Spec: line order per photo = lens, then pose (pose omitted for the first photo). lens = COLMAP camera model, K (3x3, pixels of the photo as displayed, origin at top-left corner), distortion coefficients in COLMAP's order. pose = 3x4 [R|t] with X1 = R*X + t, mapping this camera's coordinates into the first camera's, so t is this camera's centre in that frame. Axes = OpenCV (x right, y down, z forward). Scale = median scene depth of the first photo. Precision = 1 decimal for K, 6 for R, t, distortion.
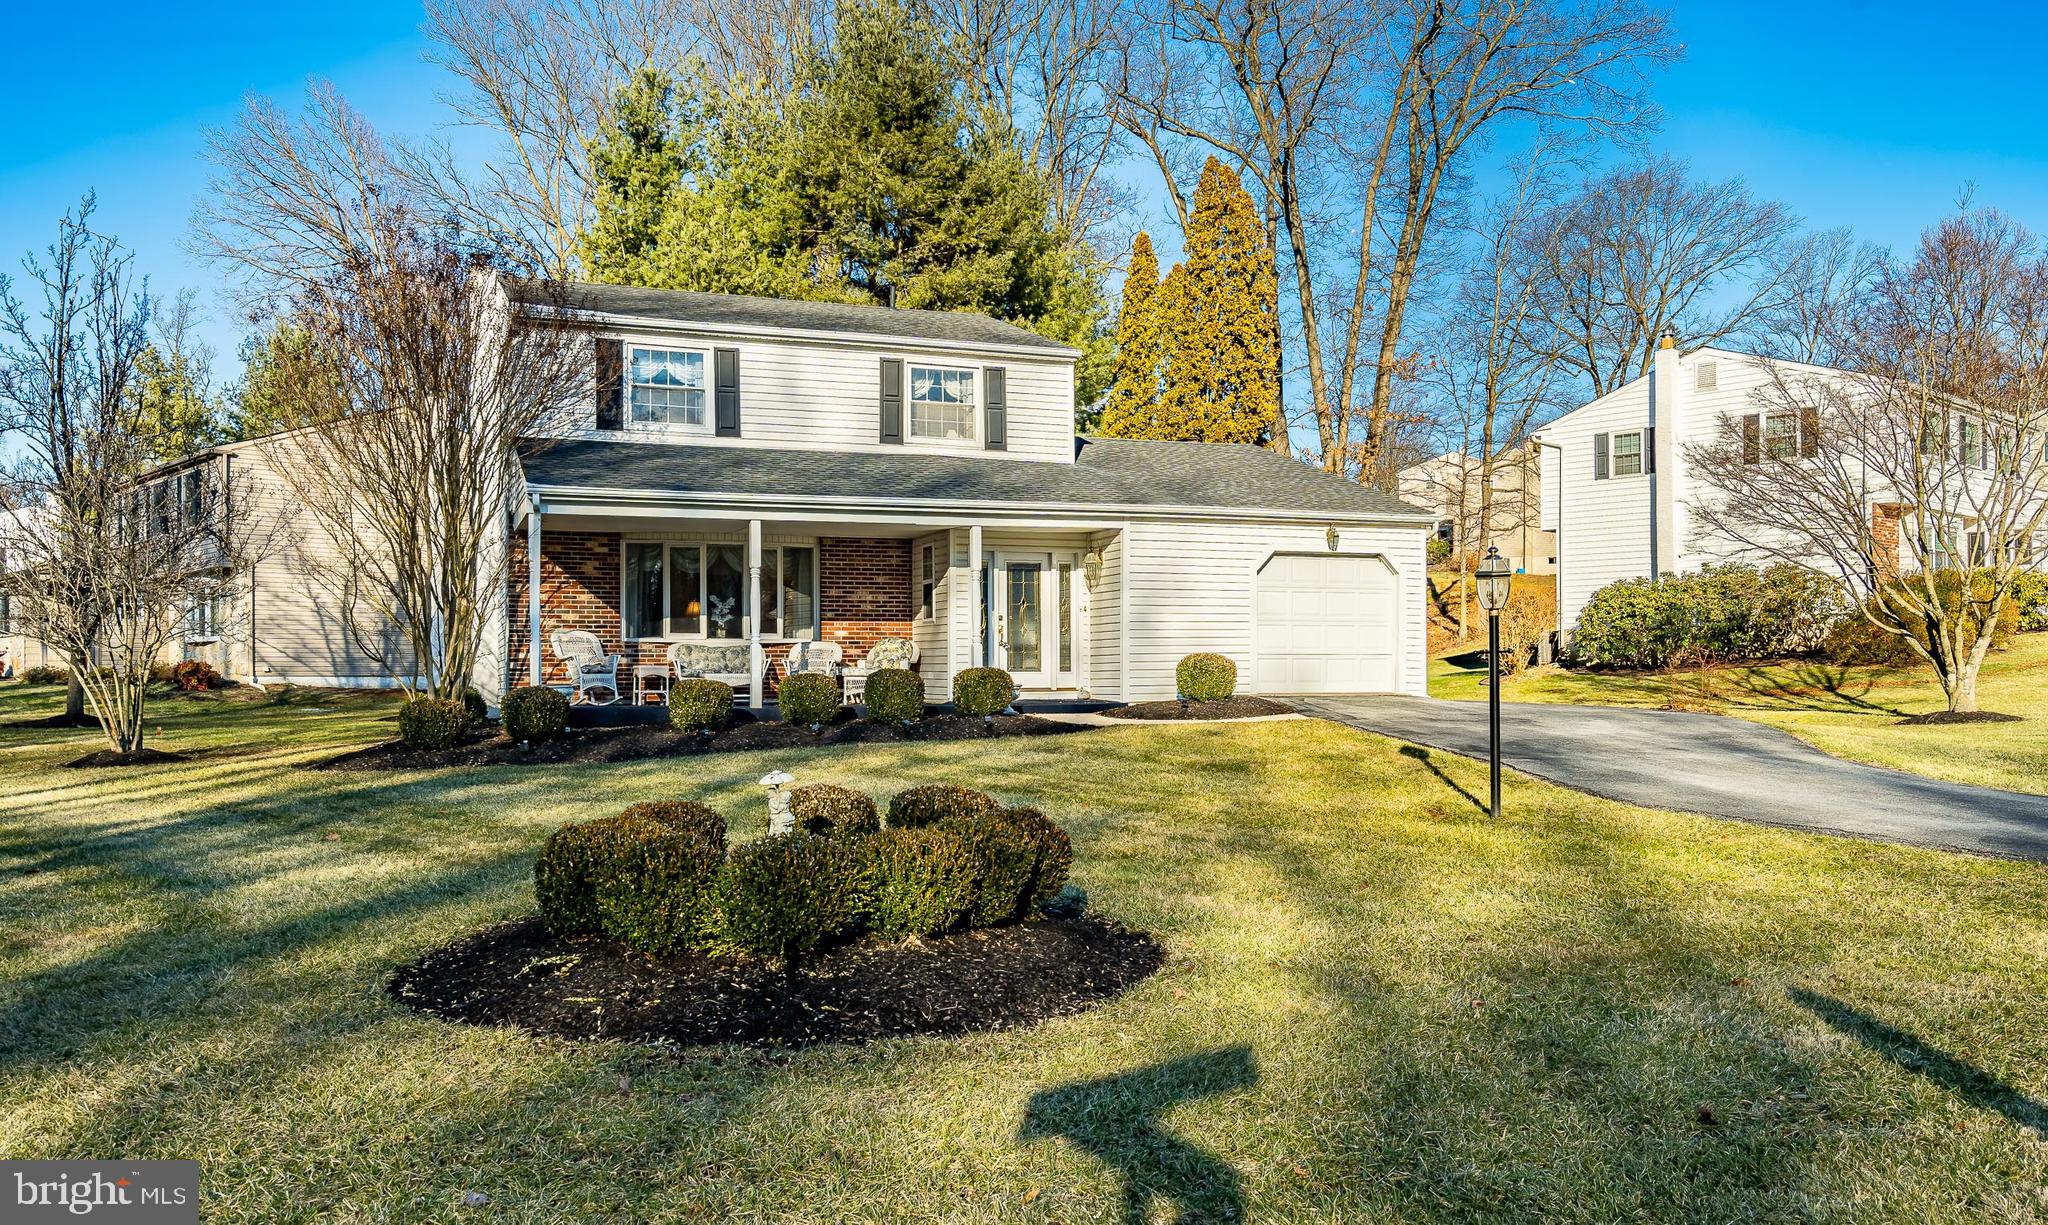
lens RADIAL K [[1701.1, 0, 1015.7], [0, 1701.1, 620.1], [0, 0, 1]] dist [-0.003868, 0.006466]
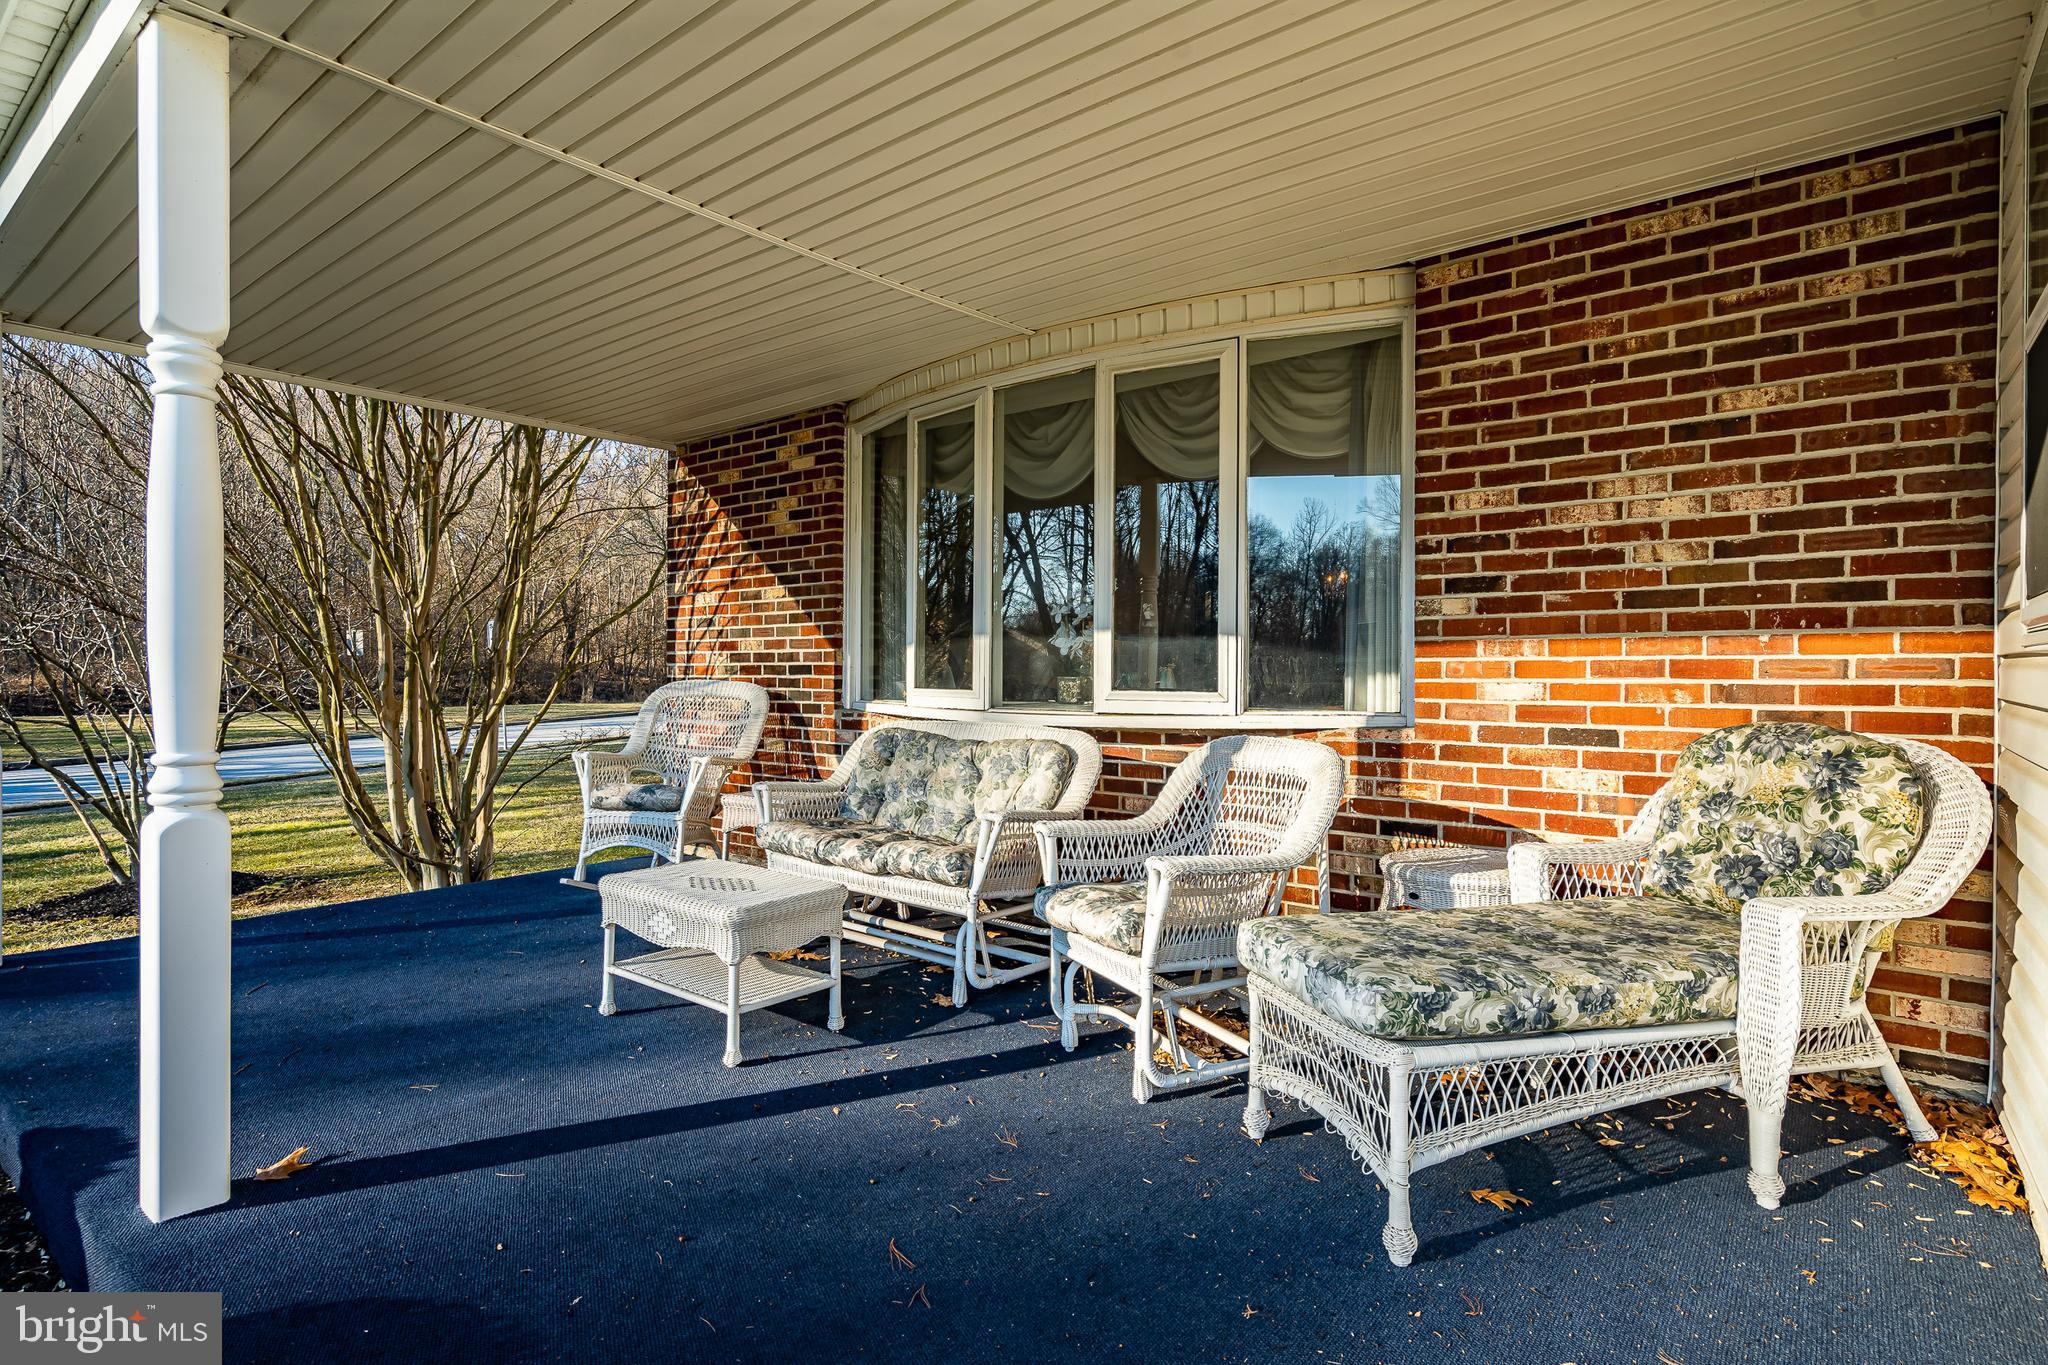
lens RADIAL K [[1052.8, 0, 1016.2], [0, 1052.8, 689.7], [0, 0, 1]] dist [0.001588, -0.000621]
pose [[0.508514, 0.010564, -0.860989, -0.021539], [0.015484, 0.999651, 0.021411, 0.003780], [0.860914, -0.024219, 0.508173, 0.892124]]
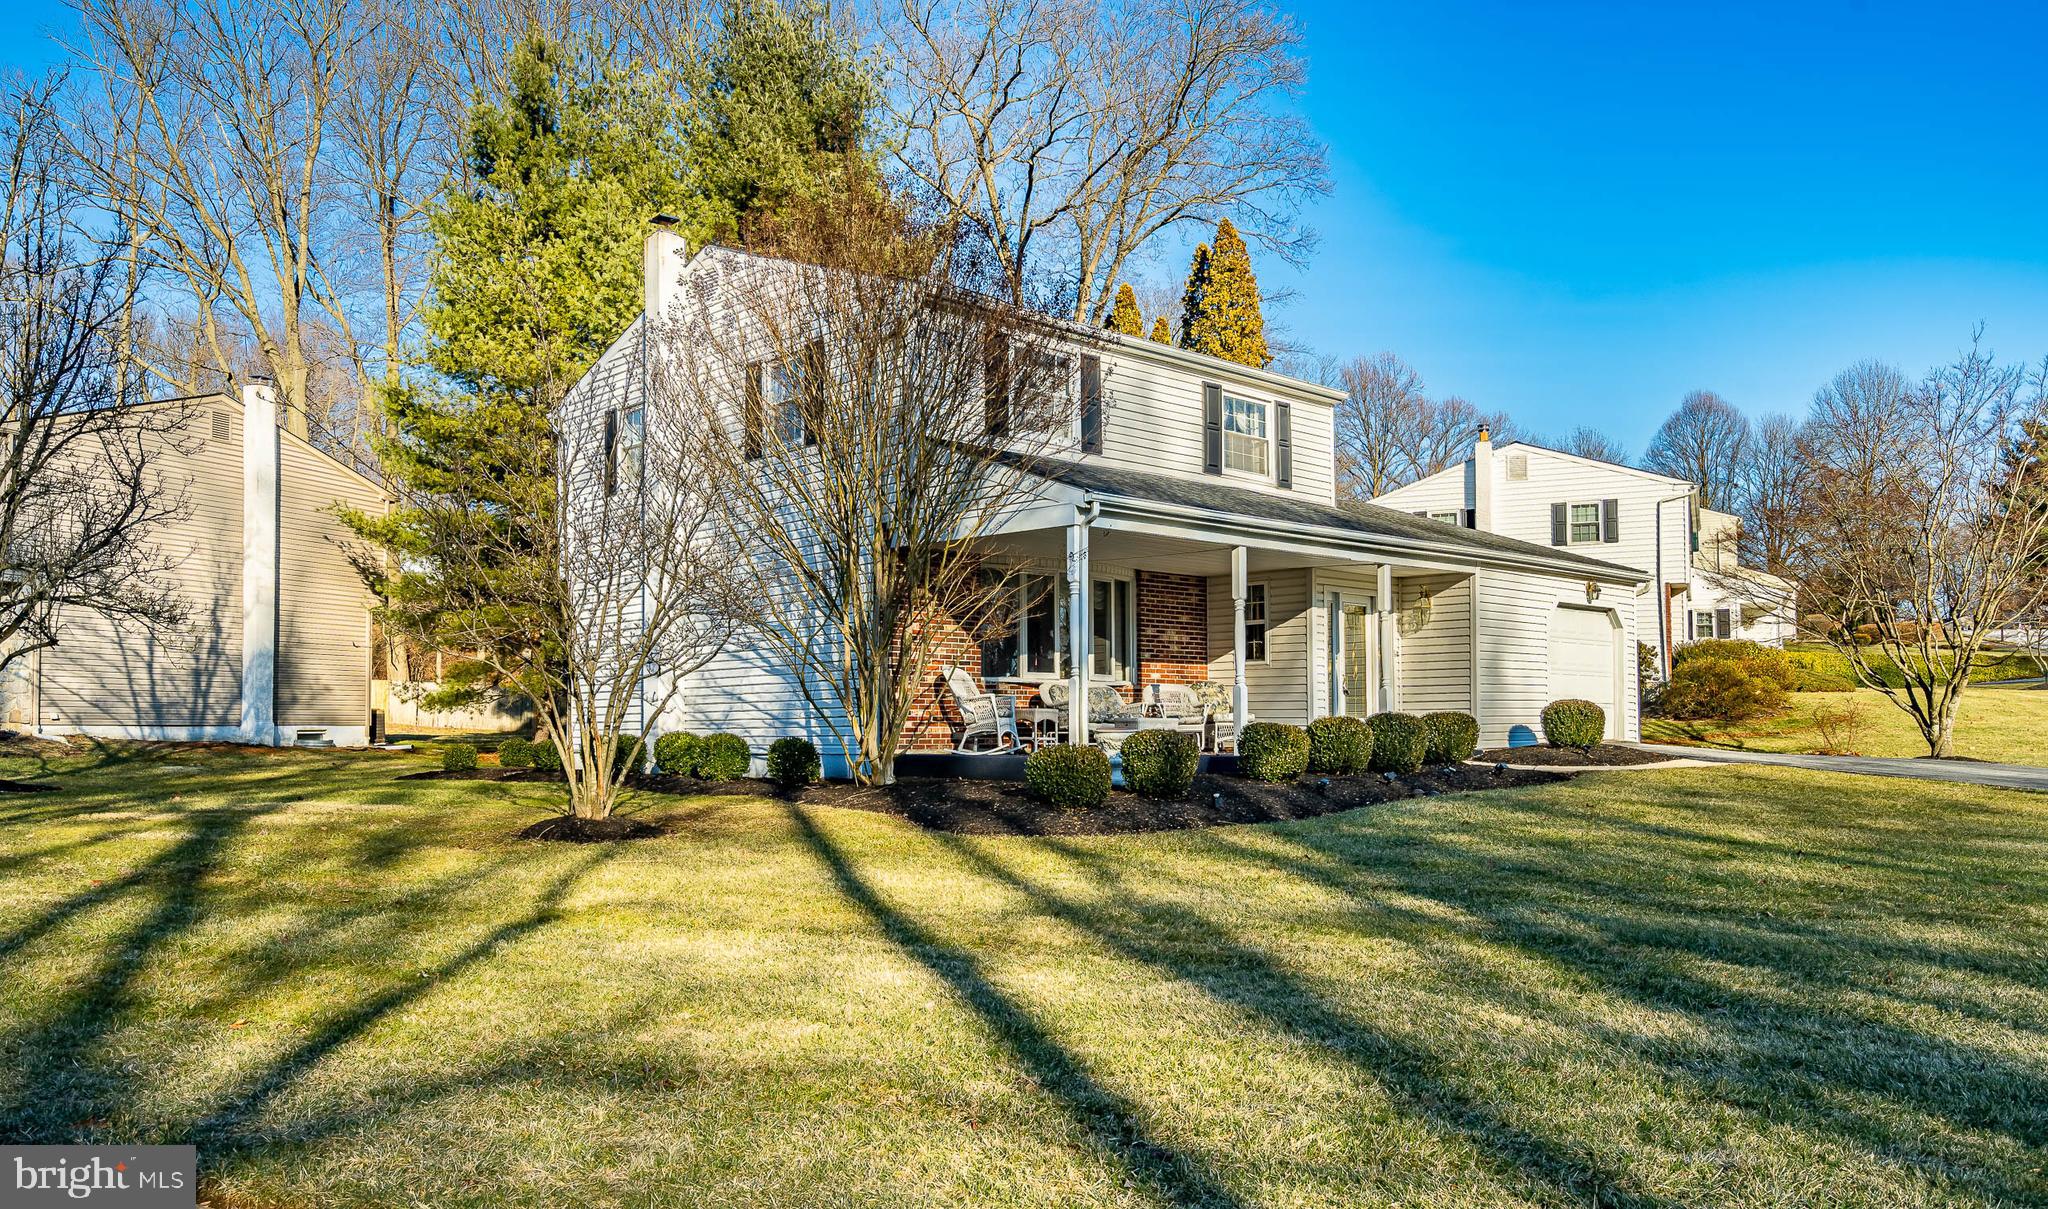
lens RADIAL K [[1596.3, 0, 1029.1], [0, 1596.3, 608.8], [0, 0, 1]] dist [0.016673, -0.000309]
pose [[0.912129, 0.033163, 0.408559, -0.524677], [-0.014487, 0.998707, -0.048723, 0.014739], [-0.409647, 0.038522, 0.911430, 0.244533]]
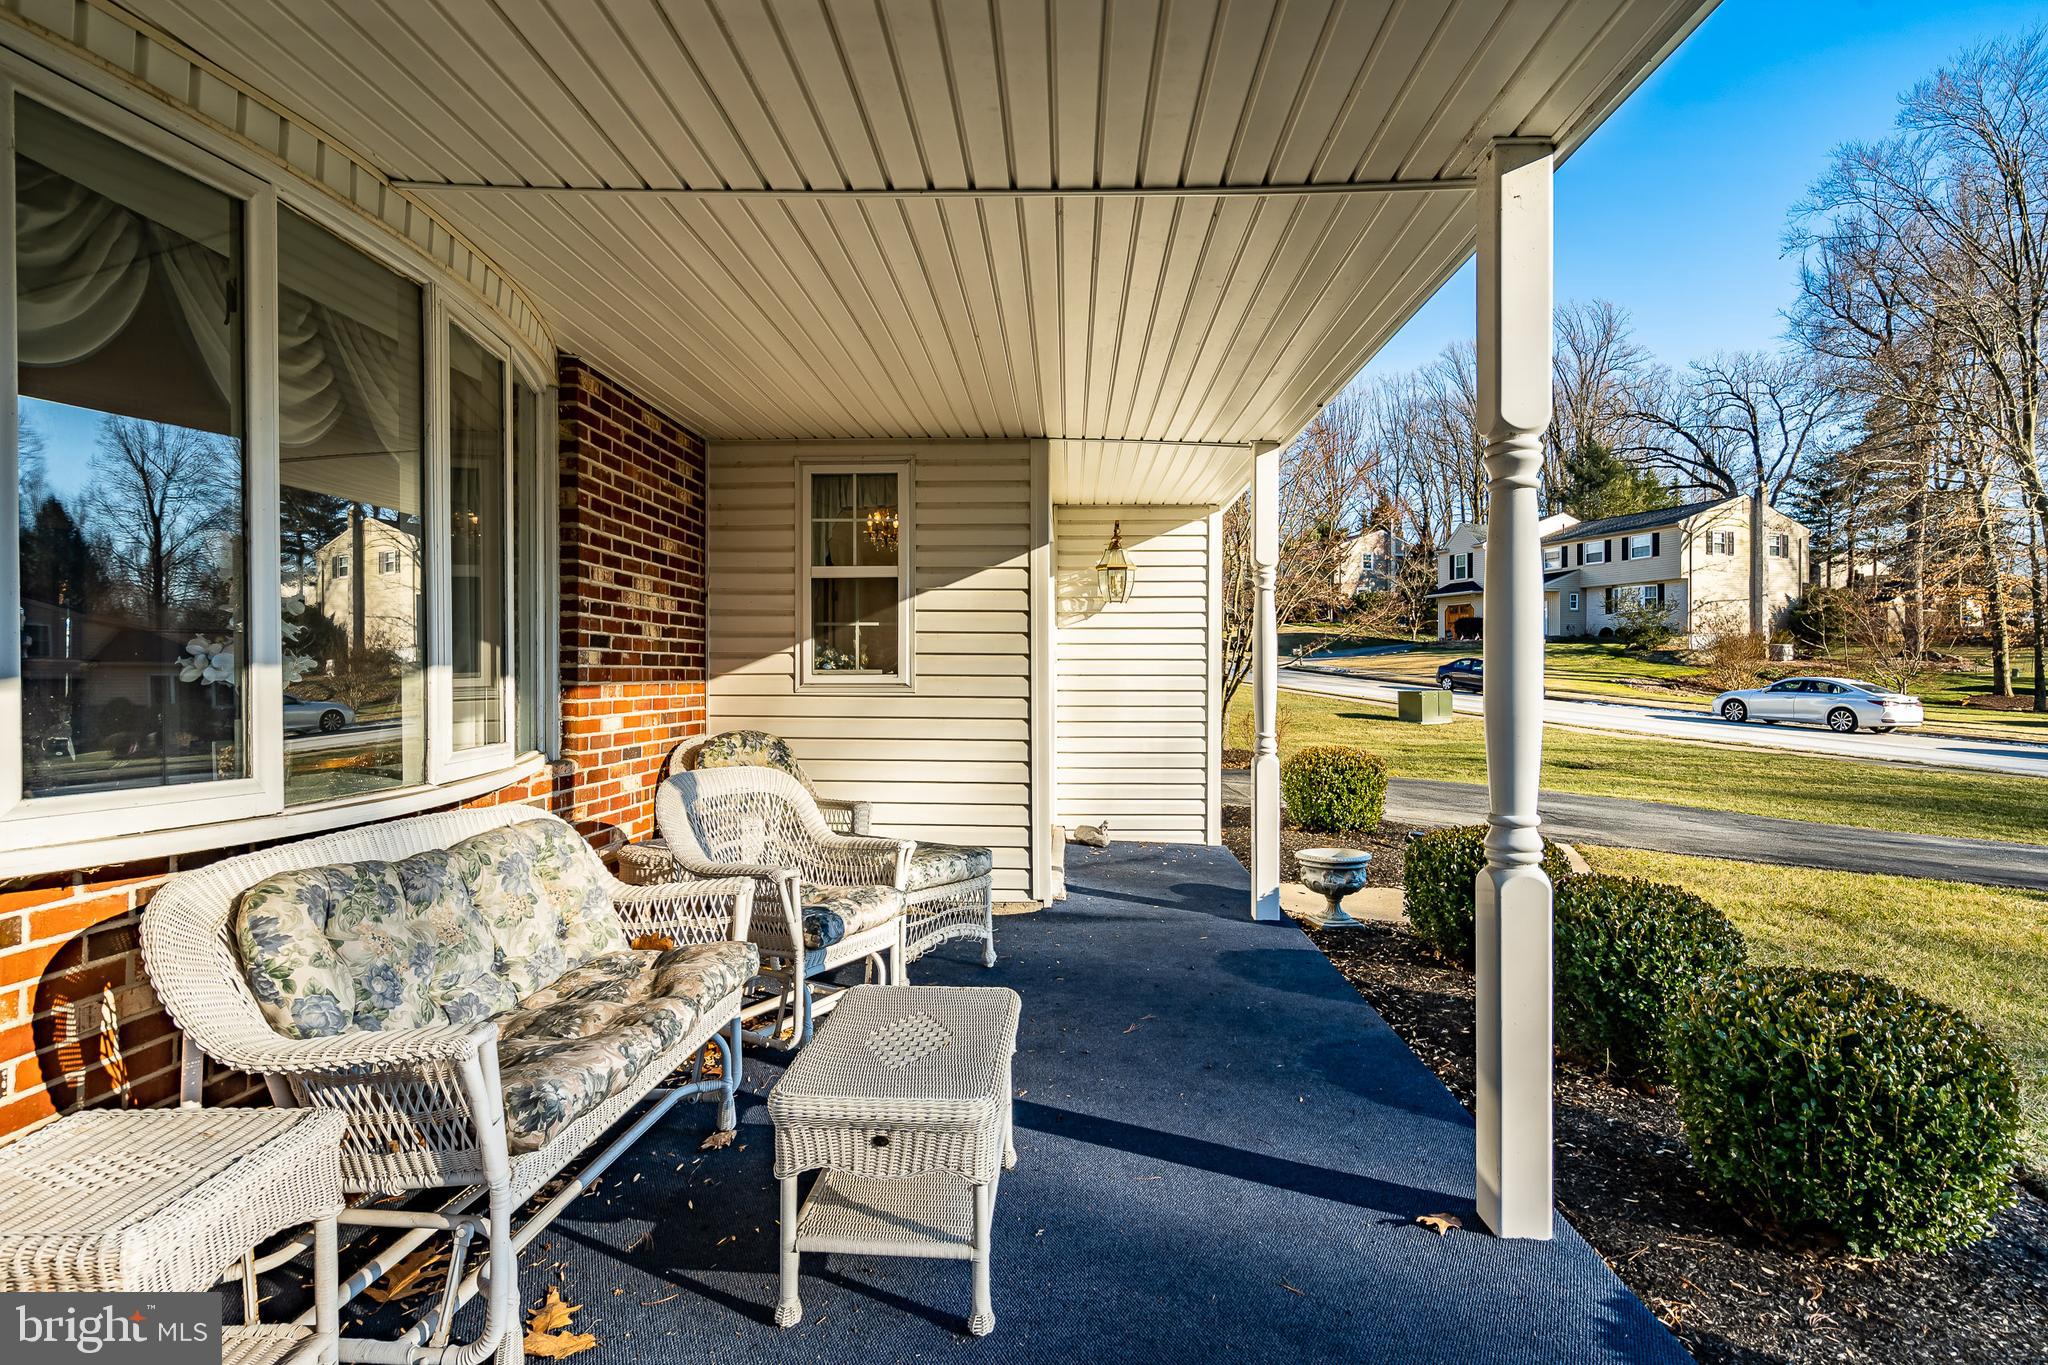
lens RADIAL K [[1052.8, 0, 1020.2], [0, 1052.8, 681.1], [0, 0, 1]] dist [0.001588, -0.000621]
pose [[0.392502, 0.001431, 0.919750, -0.238305], [-0.035887, 0.999261, 0.013760, -0.004231], [-0.919051, -0.038407, 0.392264, 0.881898]]
